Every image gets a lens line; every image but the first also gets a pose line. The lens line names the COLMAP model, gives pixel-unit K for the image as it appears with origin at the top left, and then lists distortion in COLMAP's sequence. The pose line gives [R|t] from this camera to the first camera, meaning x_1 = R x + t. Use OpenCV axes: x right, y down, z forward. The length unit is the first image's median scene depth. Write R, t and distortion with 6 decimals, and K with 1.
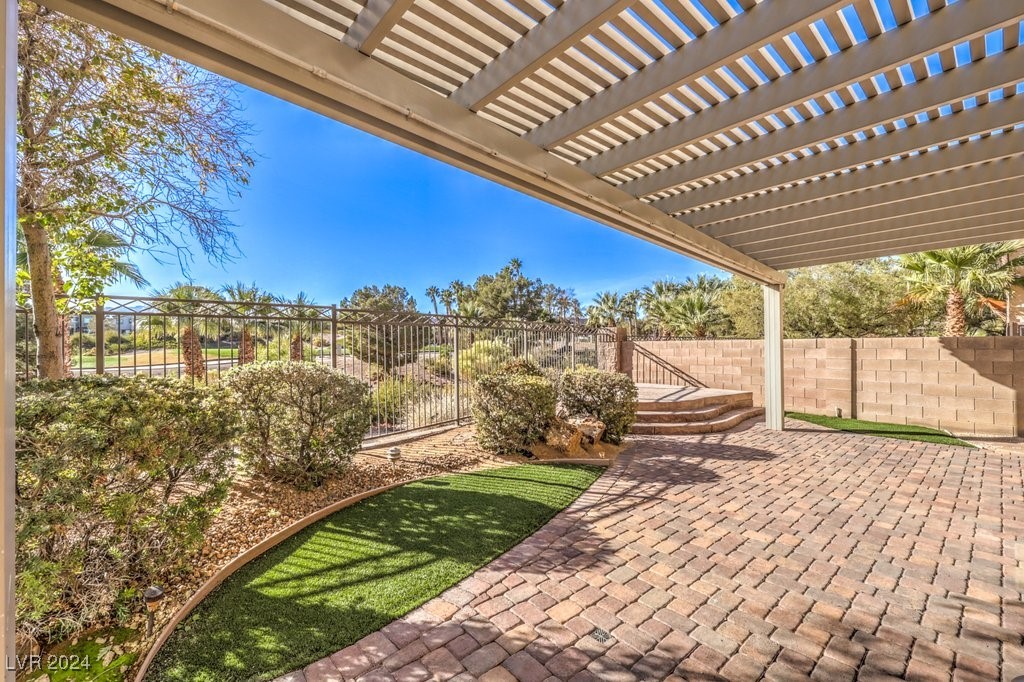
lens RADIAL K [[425.8, 0, 512.8], [0, 425.8, 352.1], [0, 0, 1]] dist [-0.000536, 0.000029]
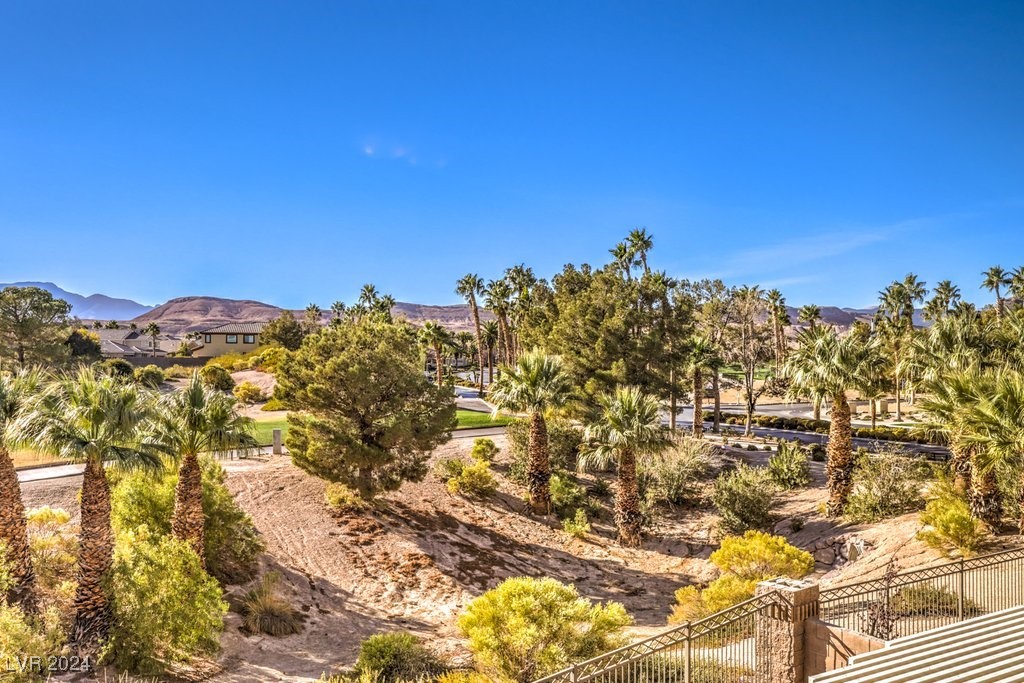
lens RADIAL K [[897.8, 0, 512.0], [0, 897.8, 341.5], [0, 0, 1]] dist [-0.001311, -0.000803]
pose [[0.987988, 0.008163, -0.154313, 0.030255], [-0.010356, 0.999856, -0.013412, -0.110381], [0.154181, 0.014849, 0.987931, -0.010370]]
